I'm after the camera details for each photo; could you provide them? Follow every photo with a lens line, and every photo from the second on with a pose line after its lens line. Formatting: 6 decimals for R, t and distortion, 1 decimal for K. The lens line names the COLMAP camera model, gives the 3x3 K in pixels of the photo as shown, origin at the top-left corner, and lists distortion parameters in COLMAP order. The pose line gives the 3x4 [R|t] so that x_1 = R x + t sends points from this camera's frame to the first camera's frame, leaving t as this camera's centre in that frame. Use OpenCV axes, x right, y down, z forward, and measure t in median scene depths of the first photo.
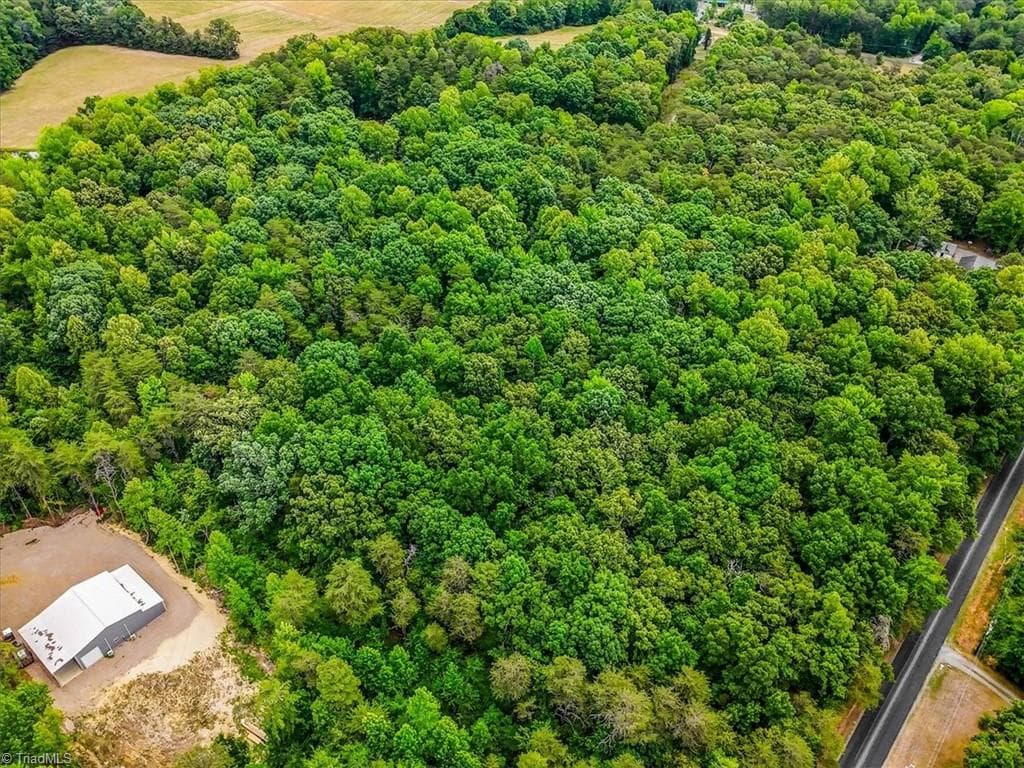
lens RADIAL K [[765.5, 0, 509.7], [0, 765.5, 373.7], [0, 0, 1]] dist [-0.031441, -0.002183]
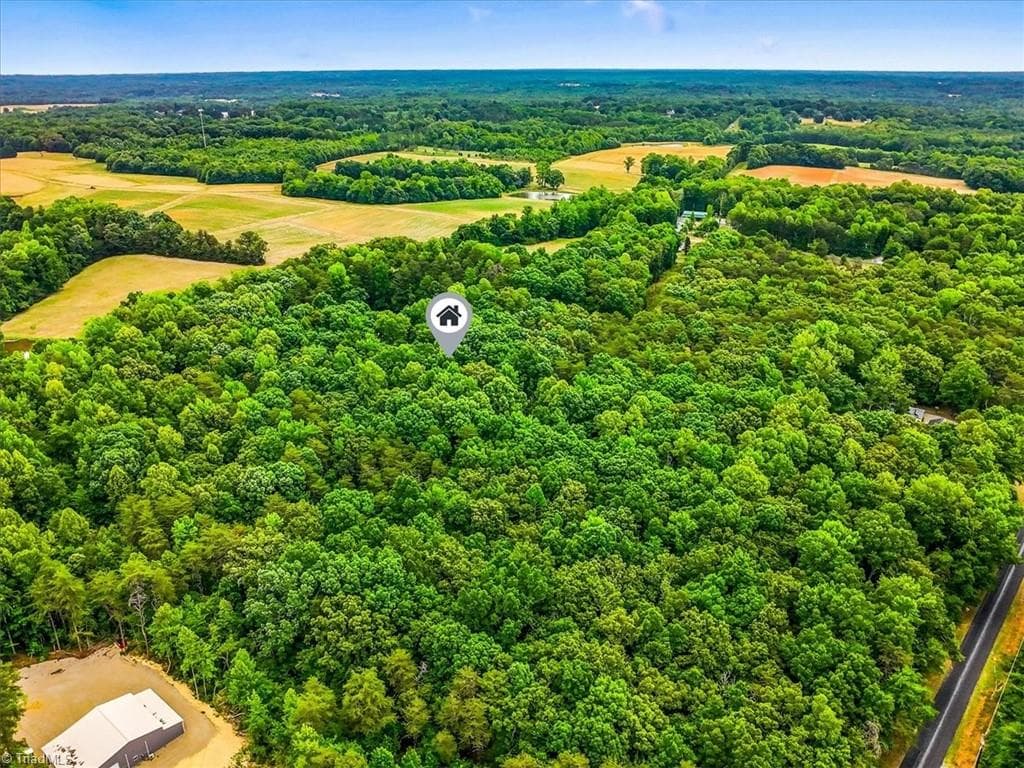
lens RADIAL K [[765.5, 0, 509.7], [0, 765.5, 373.7], [0, 0, 1]] dist [-0.031441, -0.002183]
pose [[0.999963, -0.008648, 0.000361, -0.003208], [0.008445, 0.965736, -0.259390, 0.076644], [0.001895, 0.259383, 0.965773, -0.086991]]
